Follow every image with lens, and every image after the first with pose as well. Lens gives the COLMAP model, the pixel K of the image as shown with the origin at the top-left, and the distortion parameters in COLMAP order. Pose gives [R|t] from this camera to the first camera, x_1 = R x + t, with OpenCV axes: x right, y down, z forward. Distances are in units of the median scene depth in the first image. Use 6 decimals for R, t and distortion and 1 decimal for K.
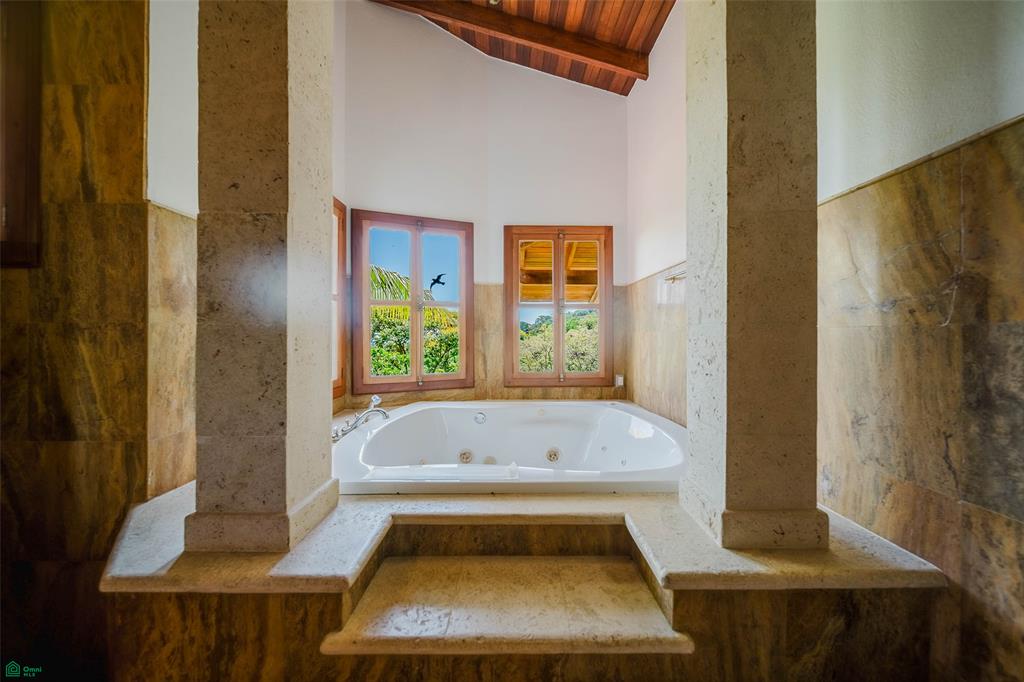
lens RADIAL K [[361.6, 0, 511.4], [0, 361.6, 340.6], [0, 0, 1]] dist [0.012889, 0.000146]
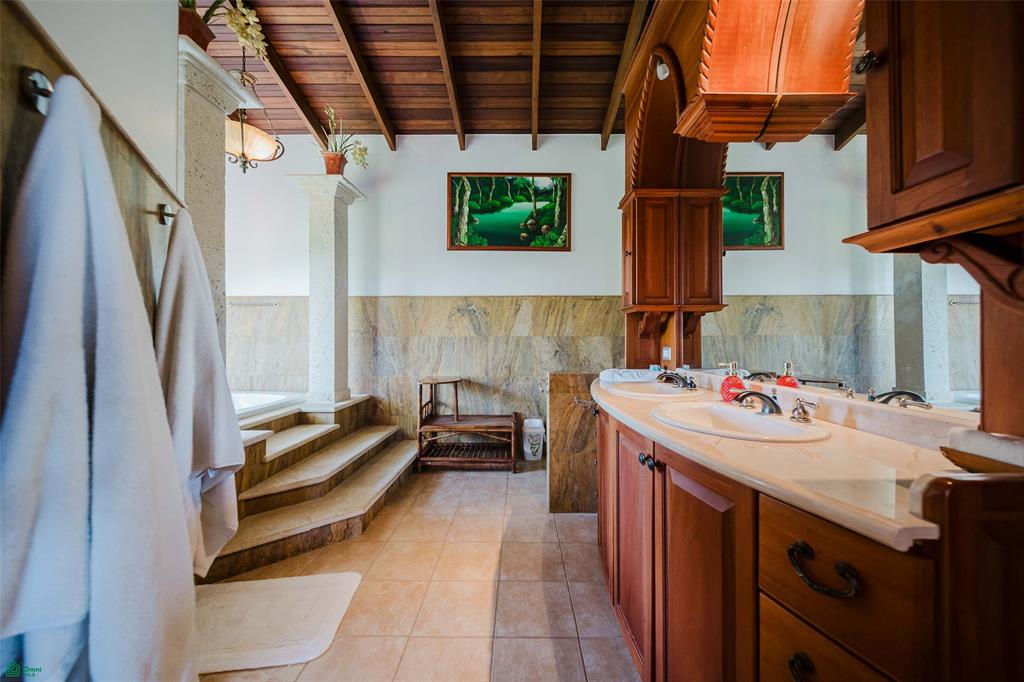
lens RADIAL K [[361.6, 0, 515.7], [0, 361.6, 340.0], [0, 0, 1]] dist [0.012889, 0.000146]
pose [[0.024525, 0.008525, 0.999663, -3.057492], [-0.004210, 0.999956, -0.008424, 0.024615], [-0.999690, -0.004002, 0.024560, -0.812999]]
